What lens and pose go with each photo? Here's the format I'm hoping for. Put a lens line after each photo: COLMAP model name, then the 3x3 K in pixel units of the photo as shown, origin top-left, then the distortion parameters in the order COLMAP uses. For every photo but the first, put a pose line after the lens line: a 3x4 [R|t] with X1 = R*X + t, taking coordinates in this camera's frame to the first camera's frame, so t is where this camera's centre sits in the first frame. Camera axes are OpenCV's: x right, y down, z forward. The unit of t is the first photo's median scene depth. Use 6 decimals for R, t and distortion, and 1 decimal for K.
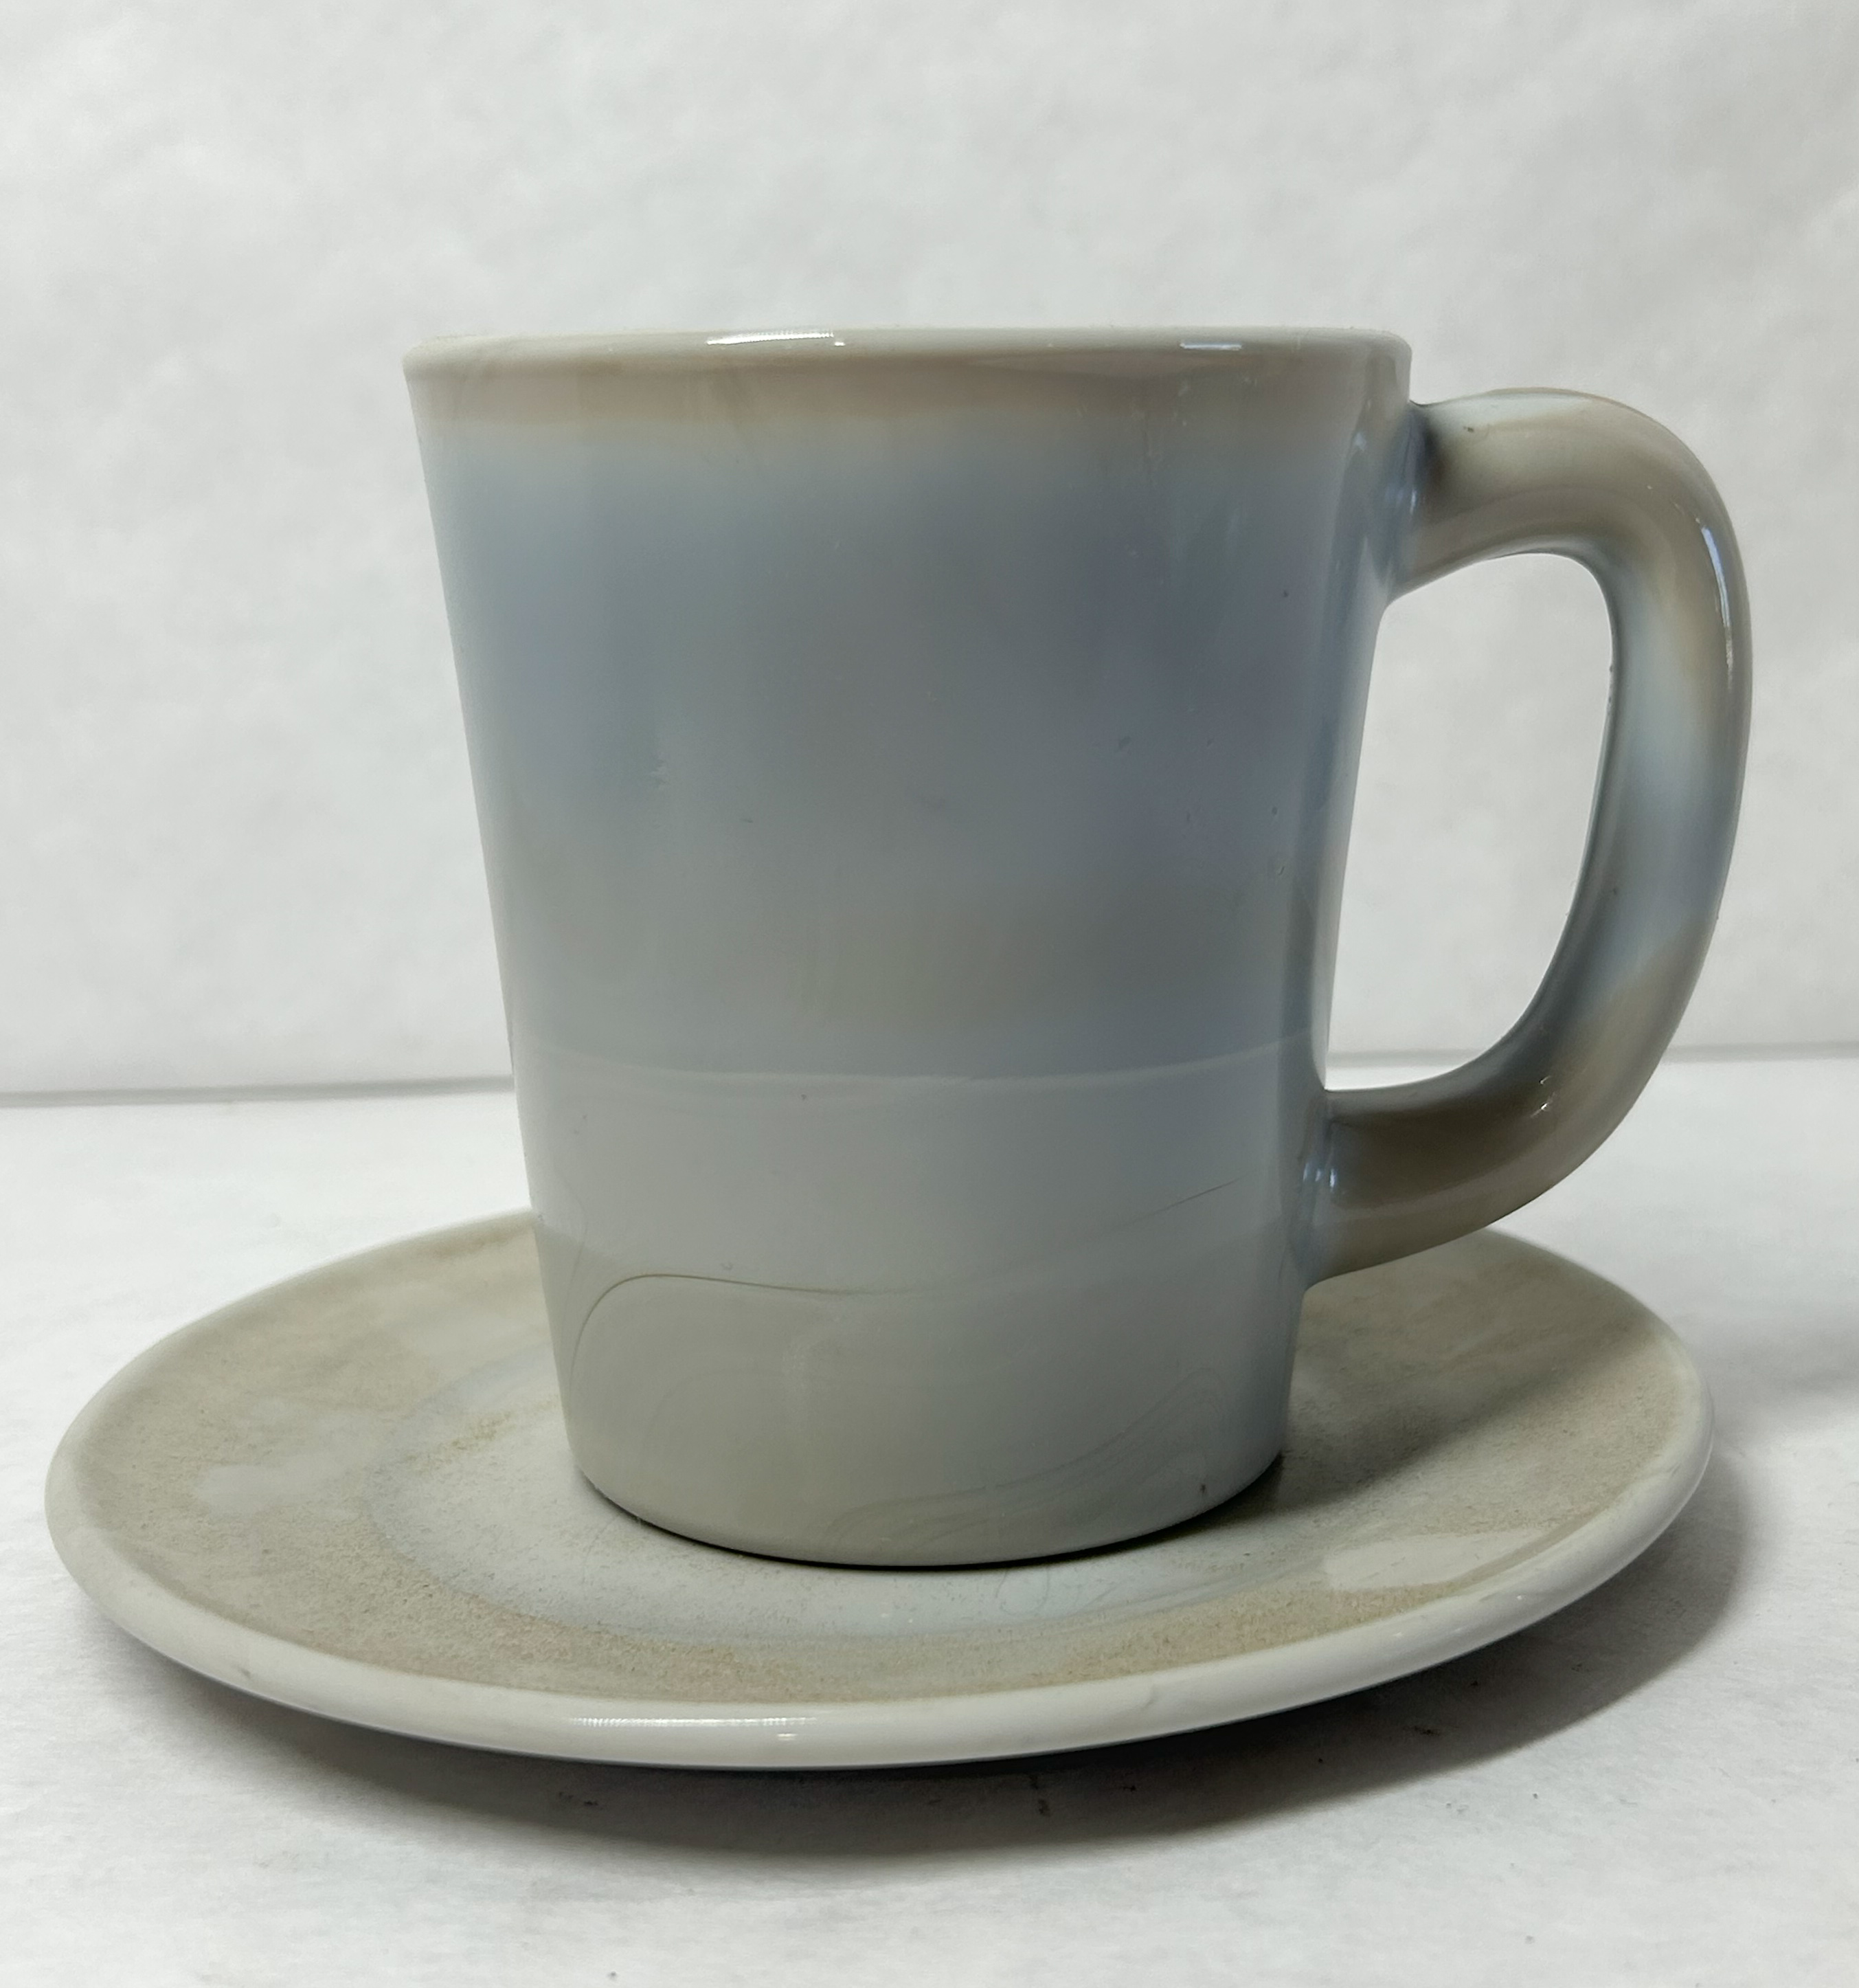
lens RADIAL K [[3015.4, 0, 1001.5], [0, 3015.4, 947.4], [0, 0, 1]] dist [-0.066996, 0.000000]
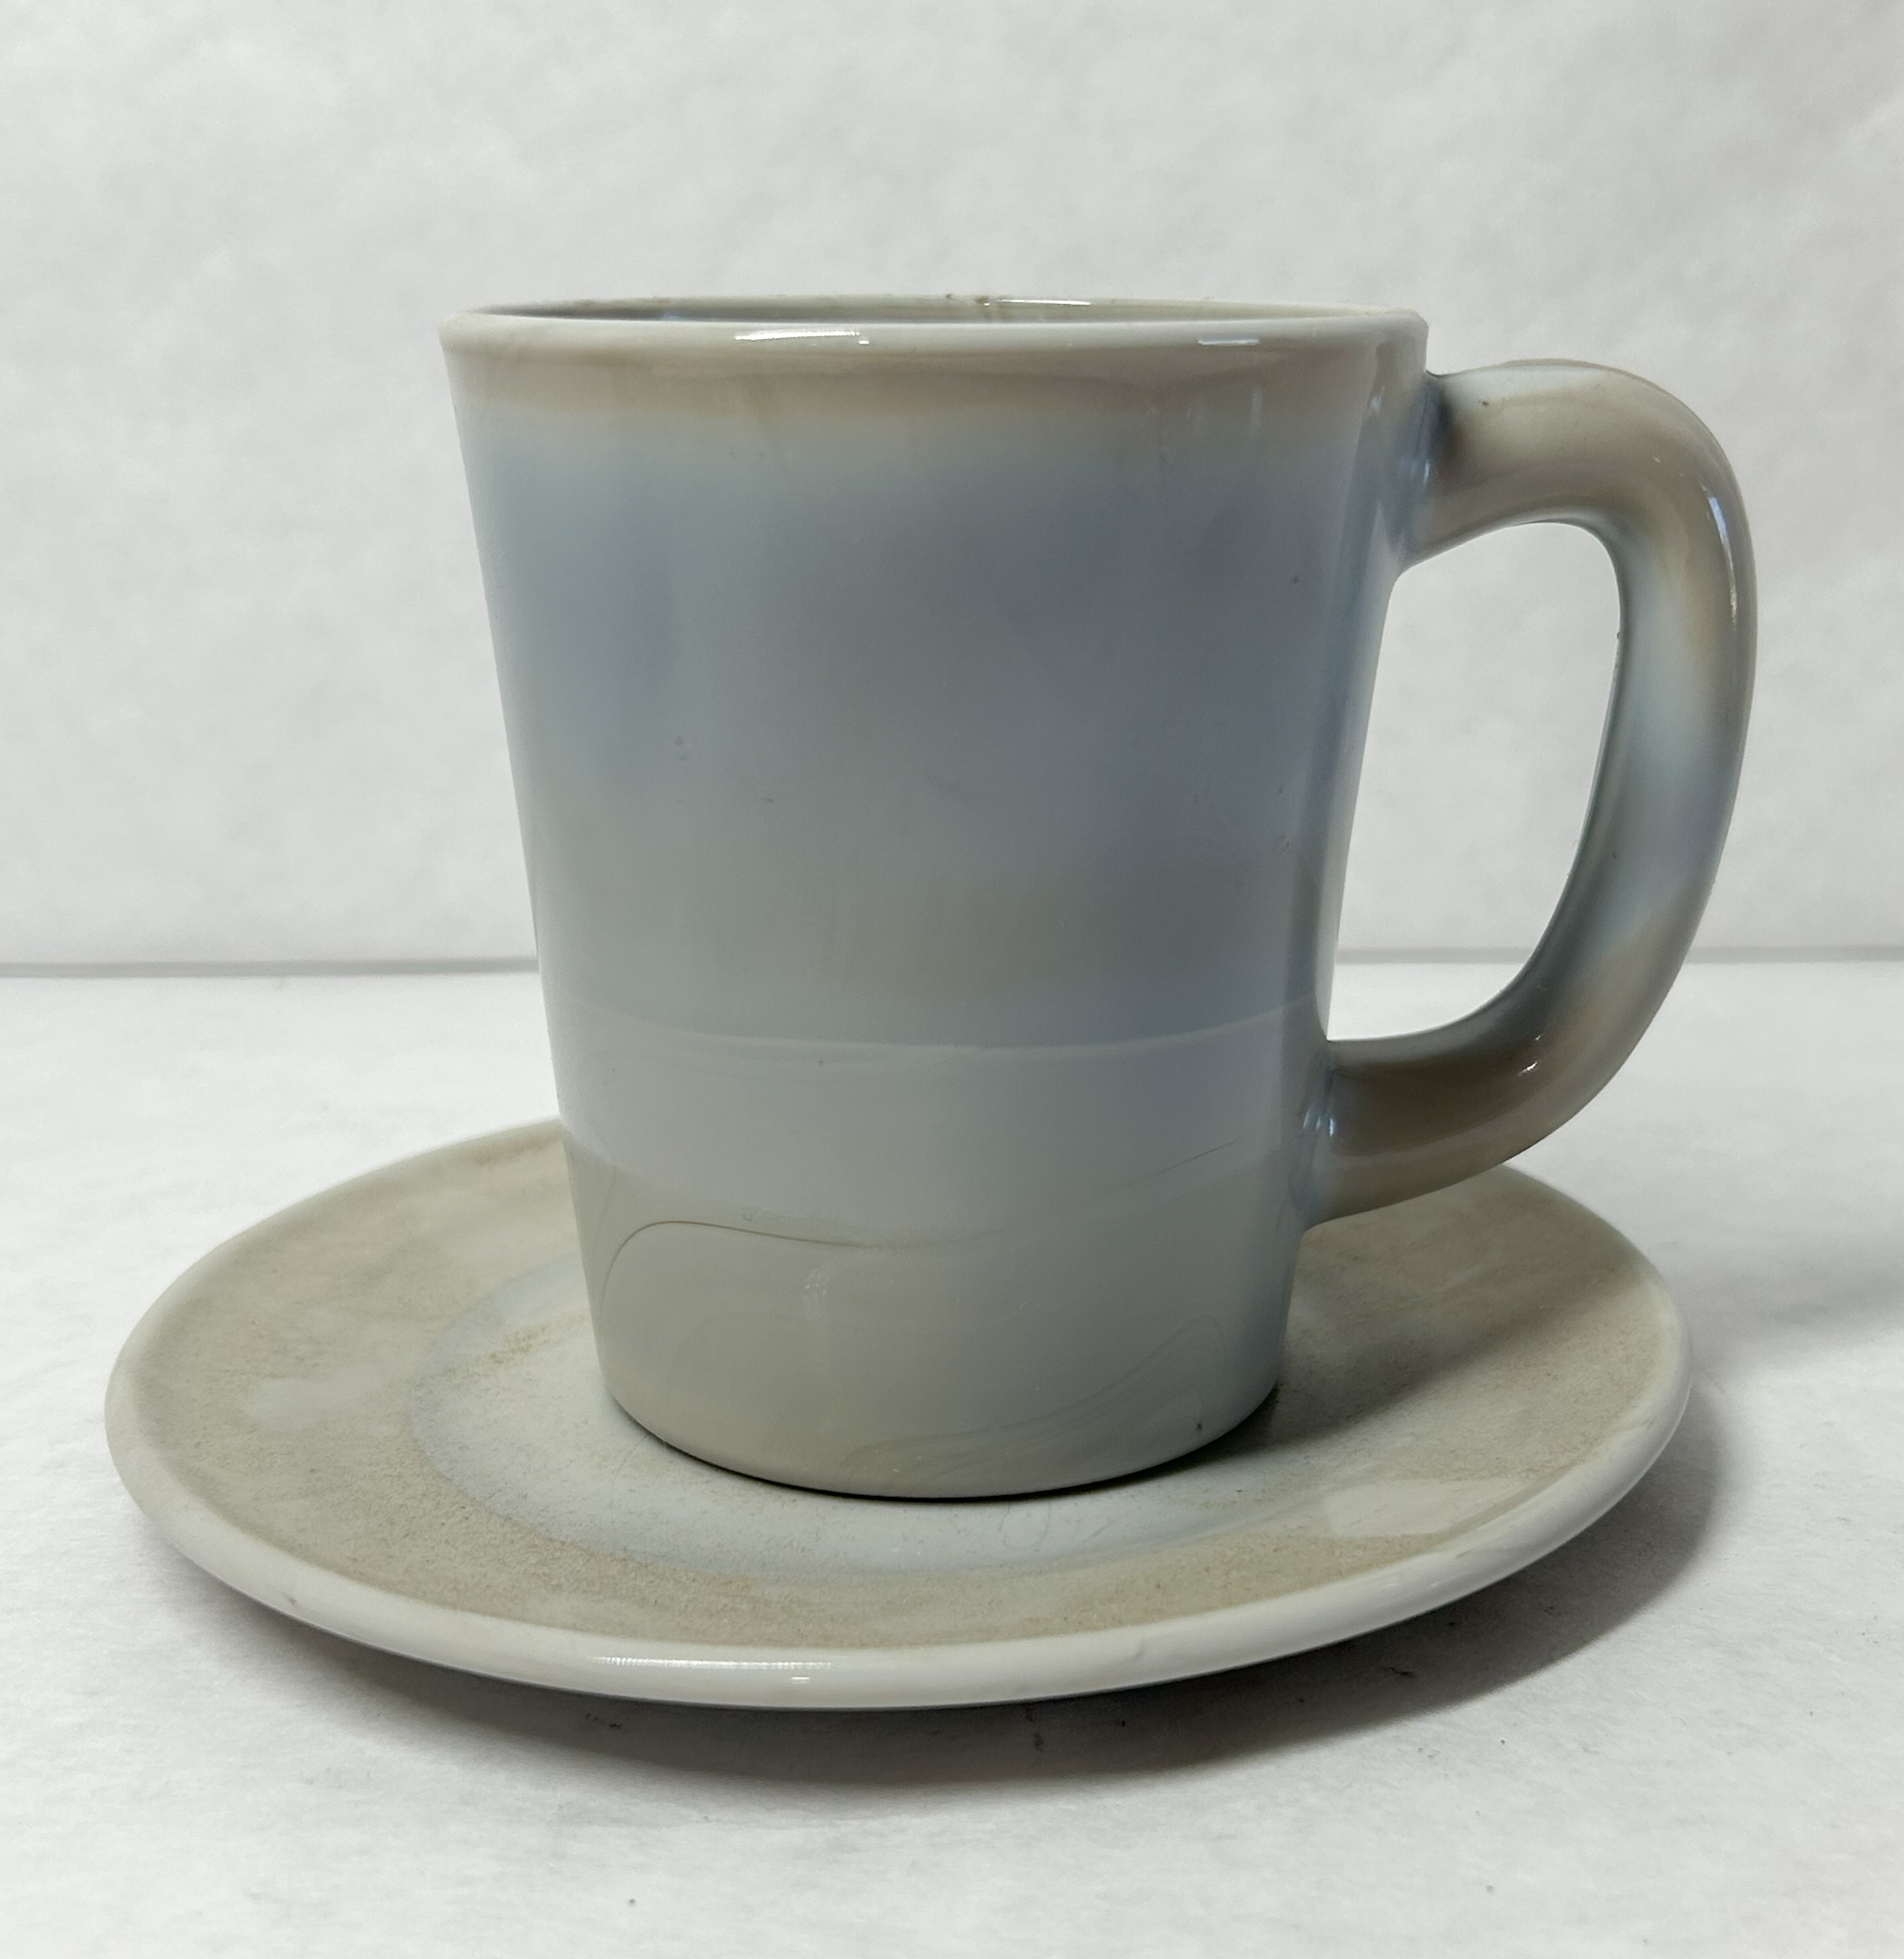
lens RADIAL K [[2952.0, 0, 959.1], [0, 2952.0, 1015.4], [0, 0, 1]] dist [-0.053290, 0.000000]
pose [[0.999516, 0.016058, -0.026640, 0.007717], [-0.013538, 0.995648, 0.092202, -0.053808], [0.028005, -0.091797, 0.995384, -0.013814]]
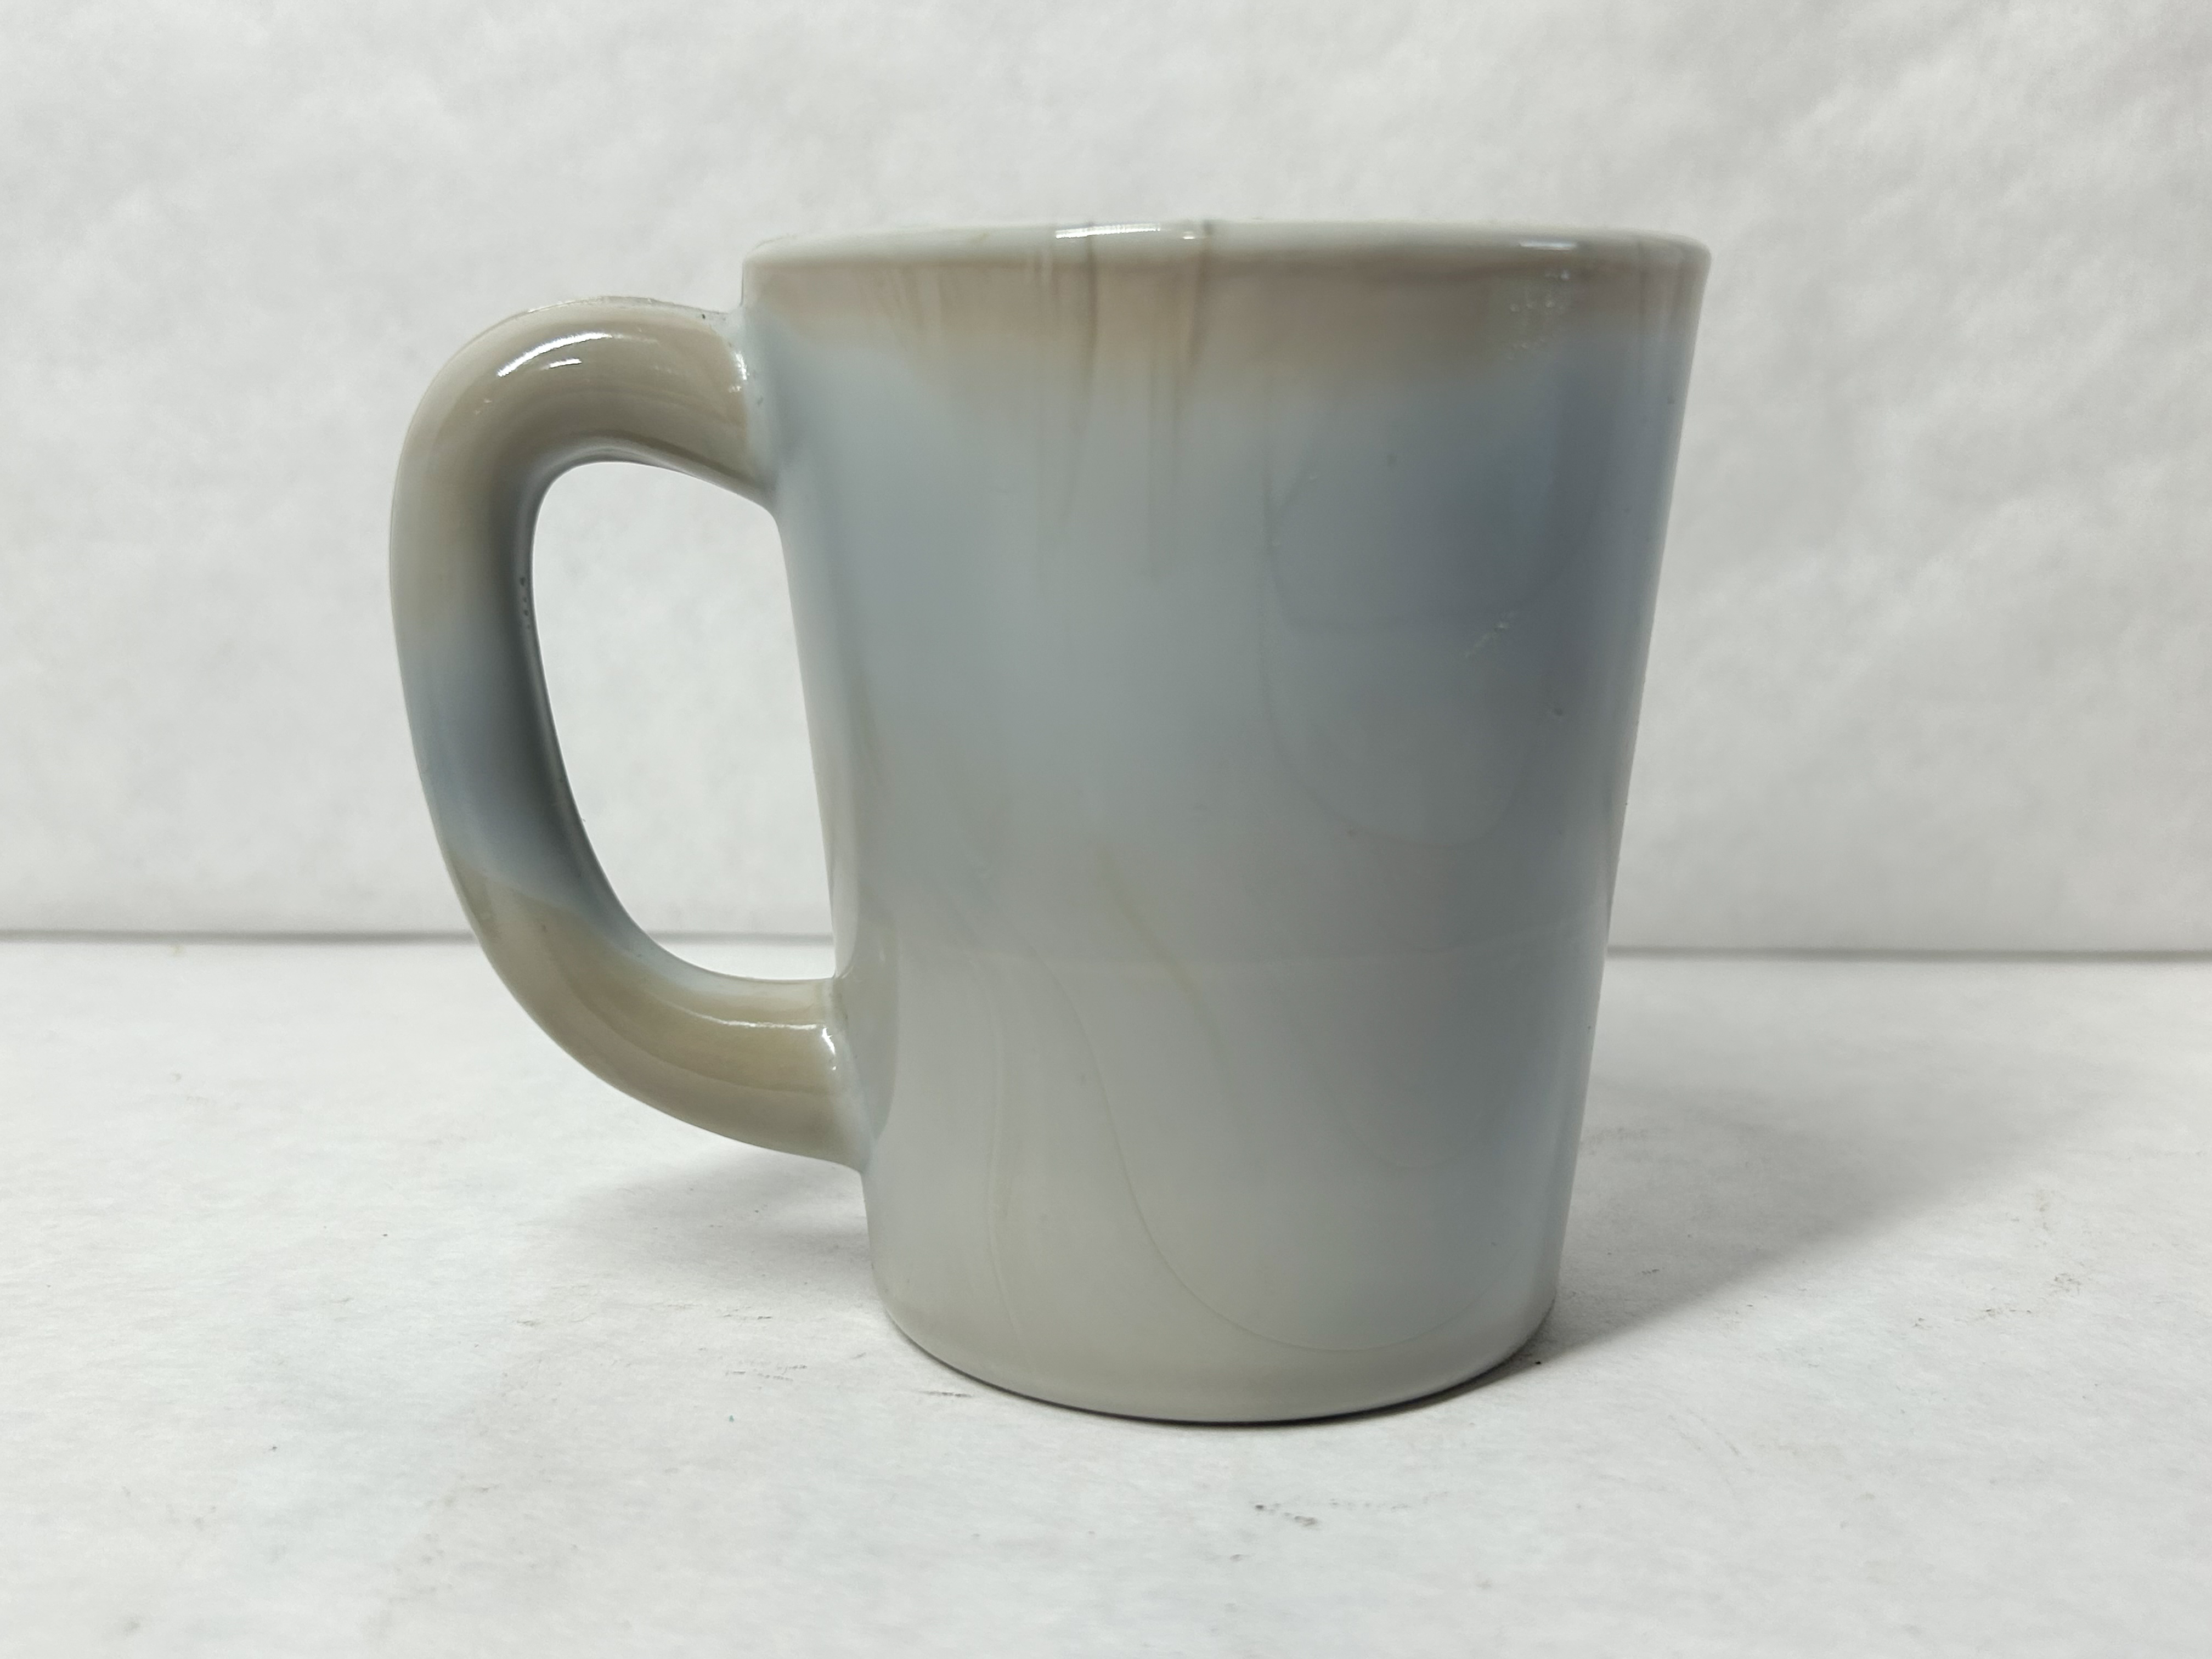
lens RADIAL K [[2390.4, 0, 1084.8], [0, 2390.4, 832.6], [0, 0, 1]] dist [-0.050688, 0.000000]
pose [[0.998594, 0.038435, 0.036504, 0.024421], [-0.038993, 0.999131, 0.014713, -0.016098], [-0.035907, -0.016116, 0.999225, 0.324066]]
